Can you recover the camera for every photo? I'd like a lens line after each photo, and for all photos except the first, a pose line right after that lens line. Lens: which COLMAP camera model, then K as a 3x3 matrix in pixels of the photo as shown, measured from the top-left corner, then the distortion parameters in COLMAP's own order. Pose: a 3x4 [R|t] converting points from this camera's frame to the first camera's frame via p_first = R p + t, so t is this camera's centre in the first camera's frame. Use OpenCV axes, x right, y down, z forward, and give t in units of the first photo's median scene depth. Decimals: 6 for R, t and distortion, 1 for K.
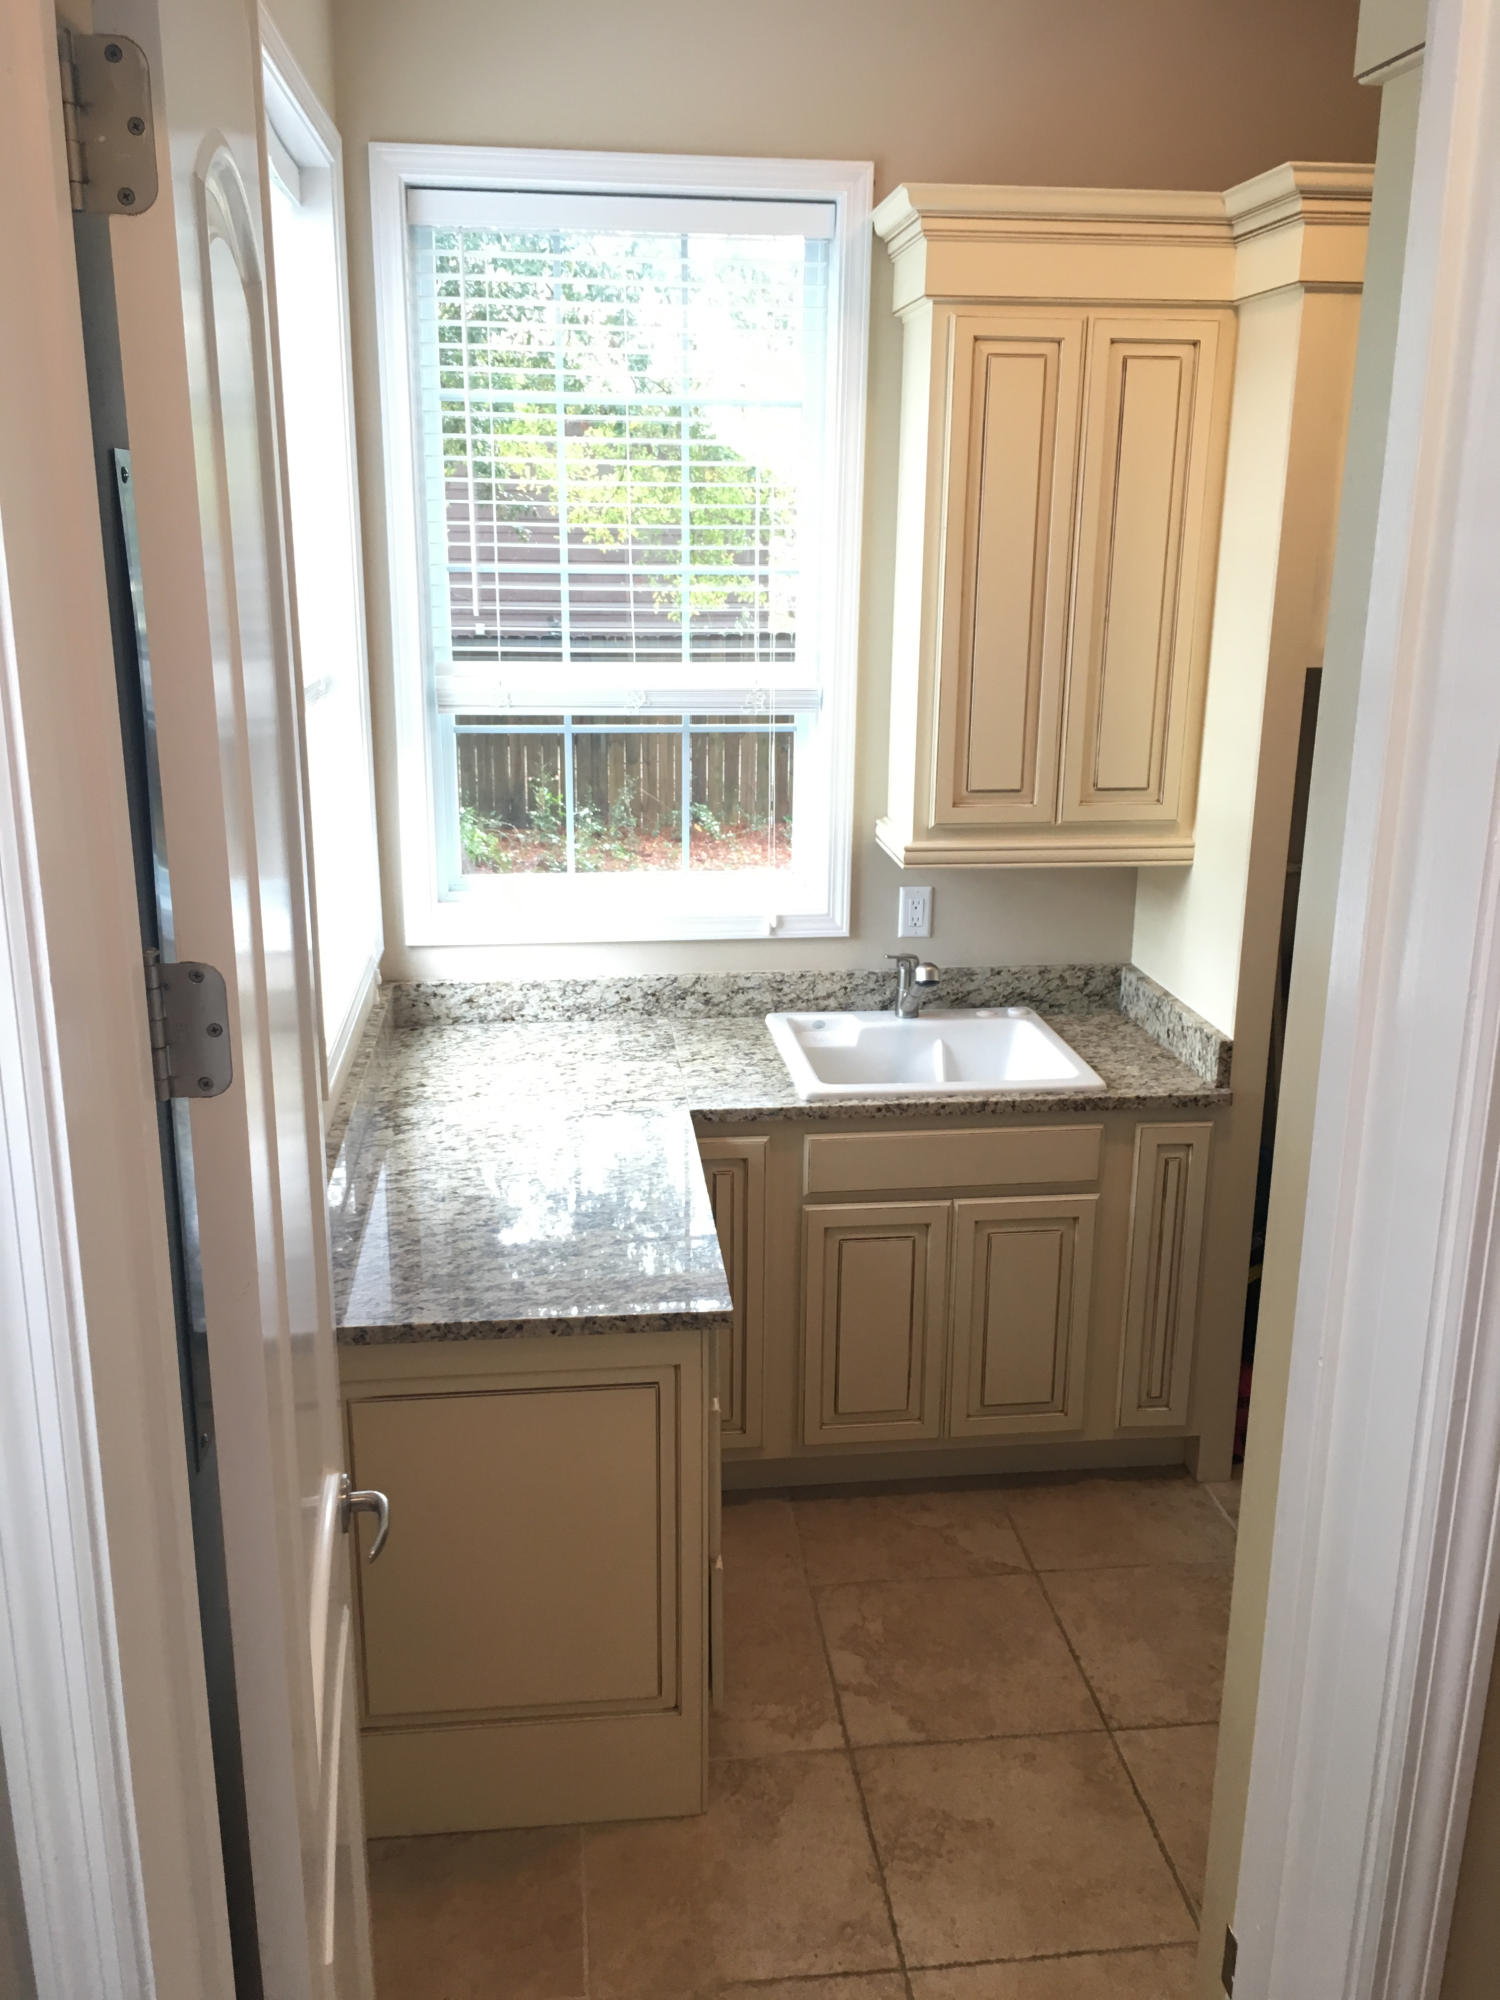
lens RADIAL K [[1703.1, 0, 754.8], [0, 1703.1, 981.3], [0, 0, 1]] dist [0.073249, -0.096754]
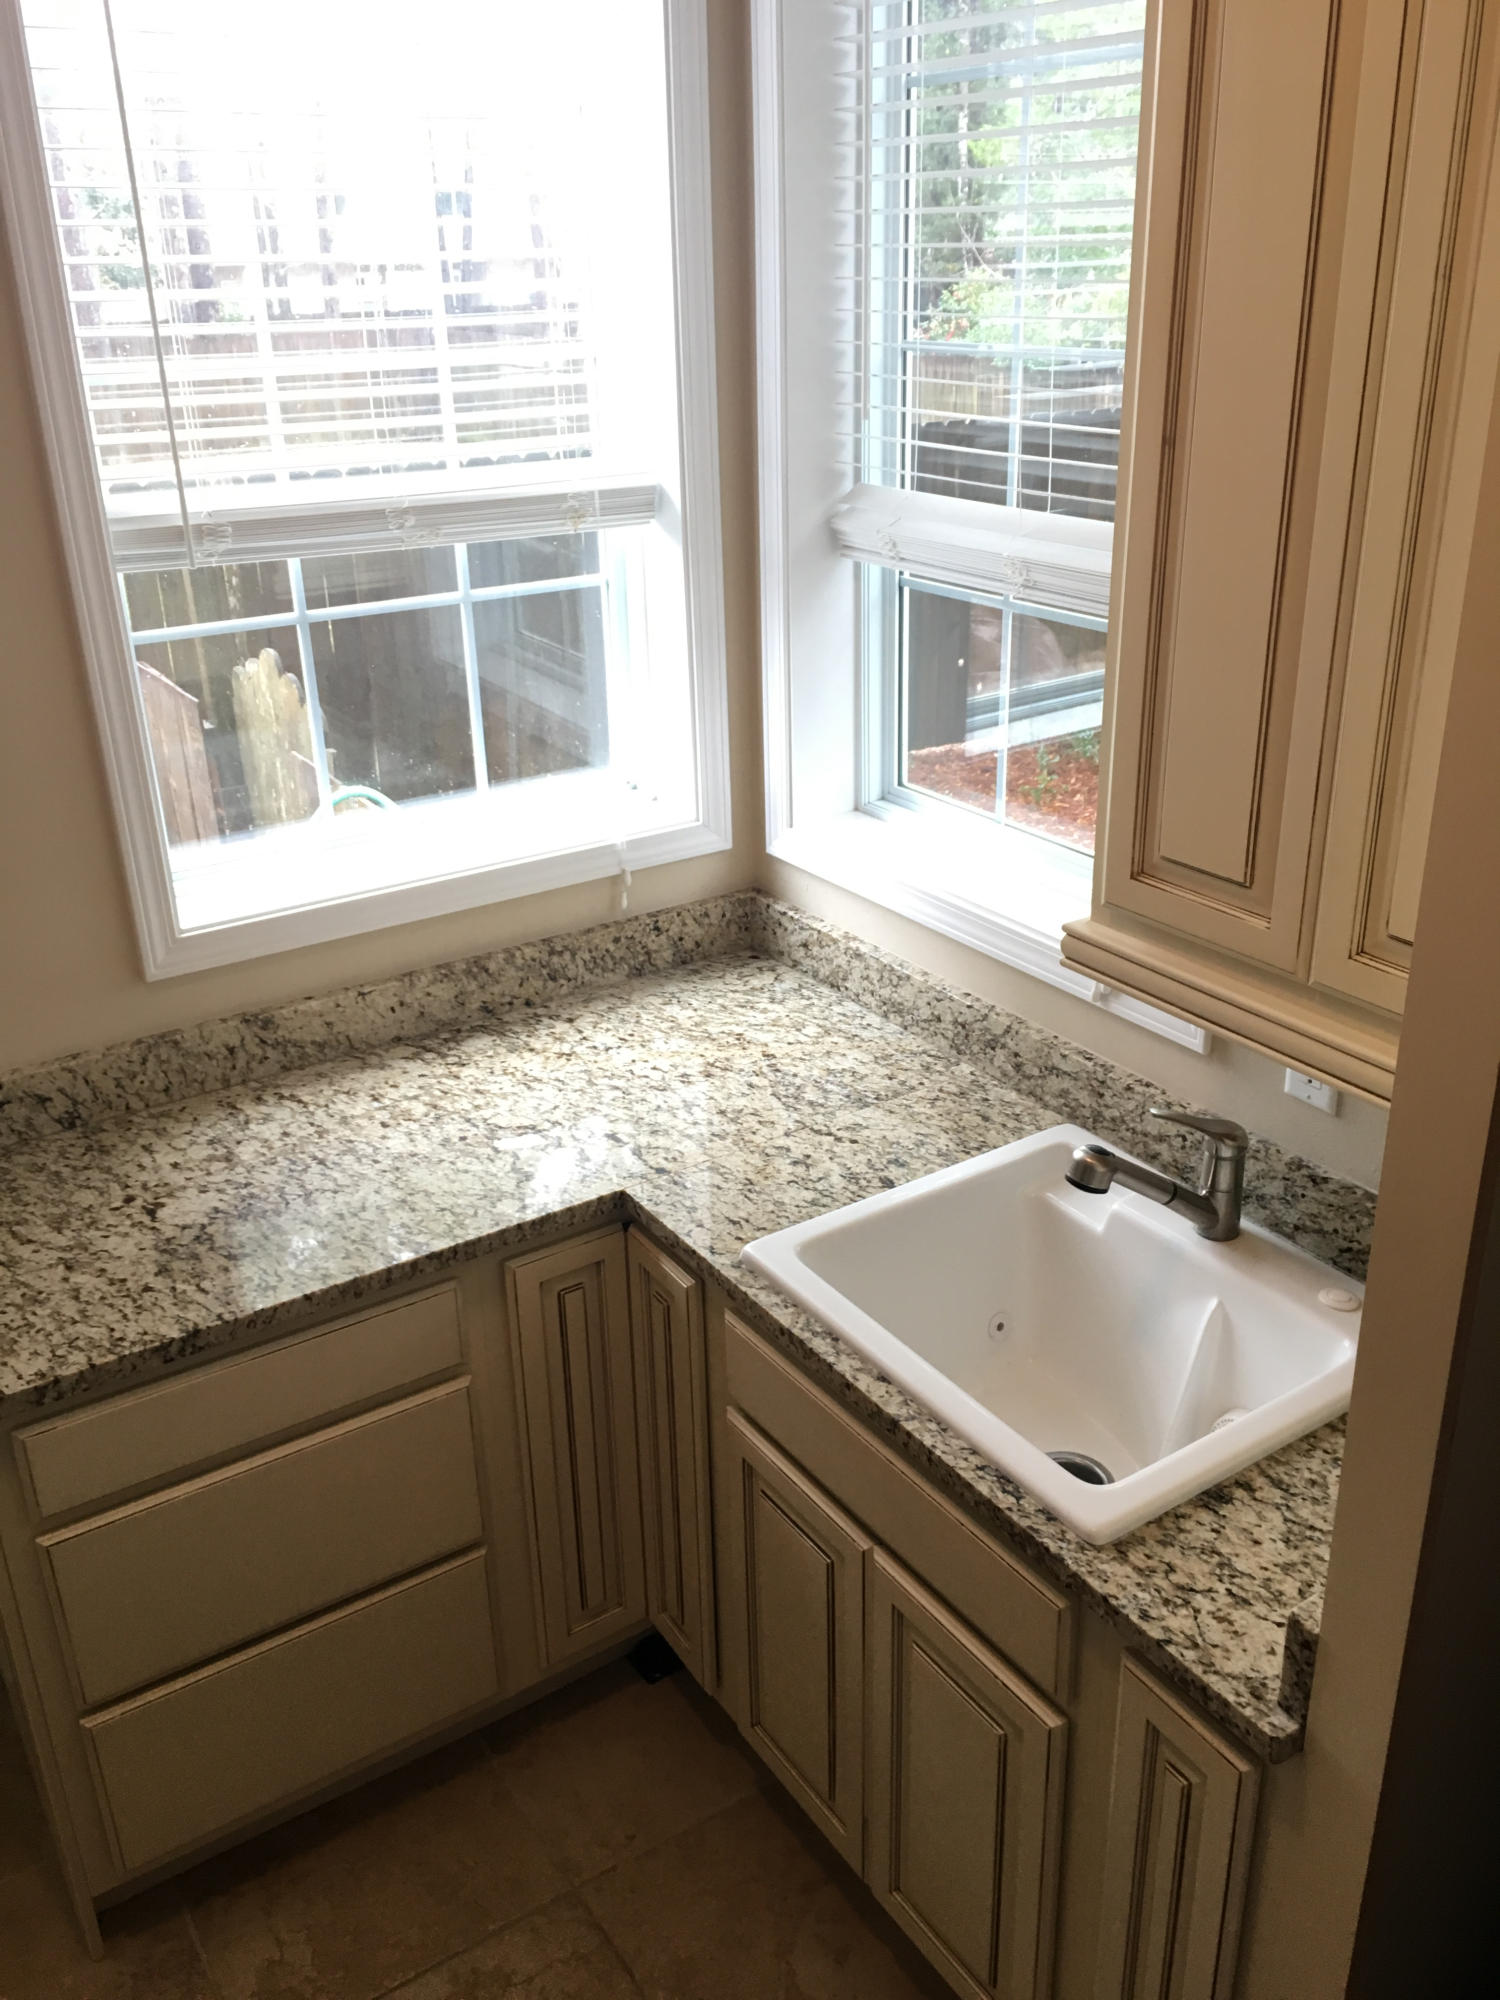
lens RADIAL K [[1703.1, 0, 751.6], [0, 1703.1, 998.5], [0, 0, 1]] dist [0.073249, -0.096754]
pose [[0.440970, 0.343041, -0.829378, 0.486558], [-0.212315, 0.937718, 0.274967, -0.180508], [0.872048, 0.054837, 0.486338, 0.657863]]
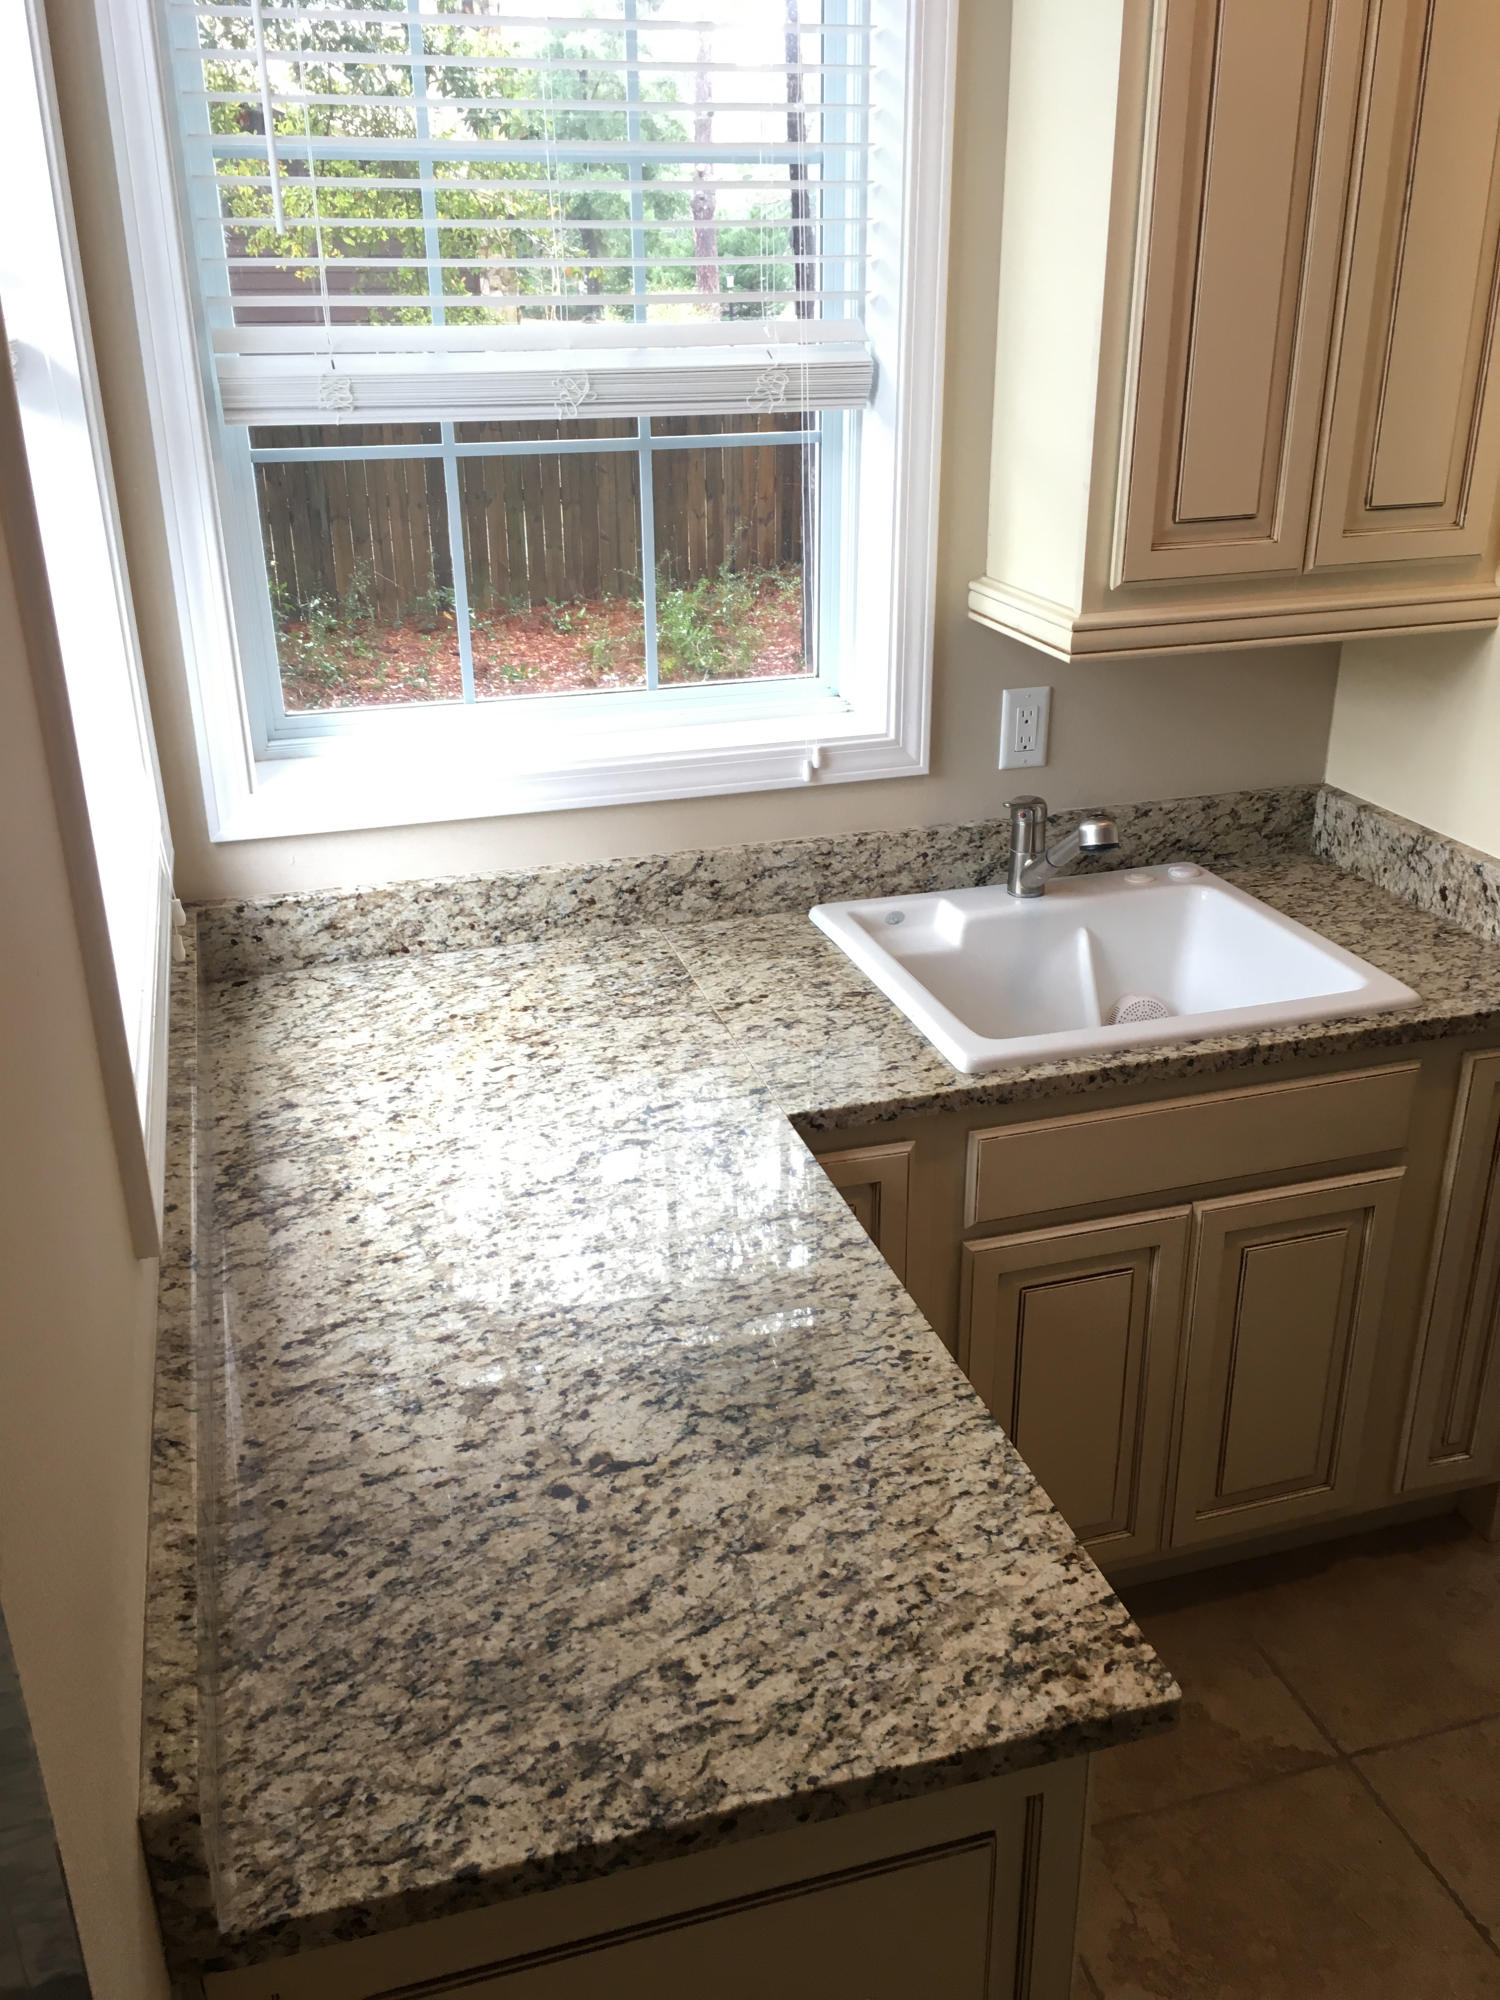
lens RADIAL K [[1703.1, 0, 755.5], [0, 1703.1, 989.7], [0, 0, 1]] dist [0.073249, -0.096754]
pose [[0.984498, -0.085883, 0.152933, -0.122391], [0.065220, 0.988649, 0.135347, -0.040591], [-0.162821, -0.123274, 0.978924, 0.416526]]
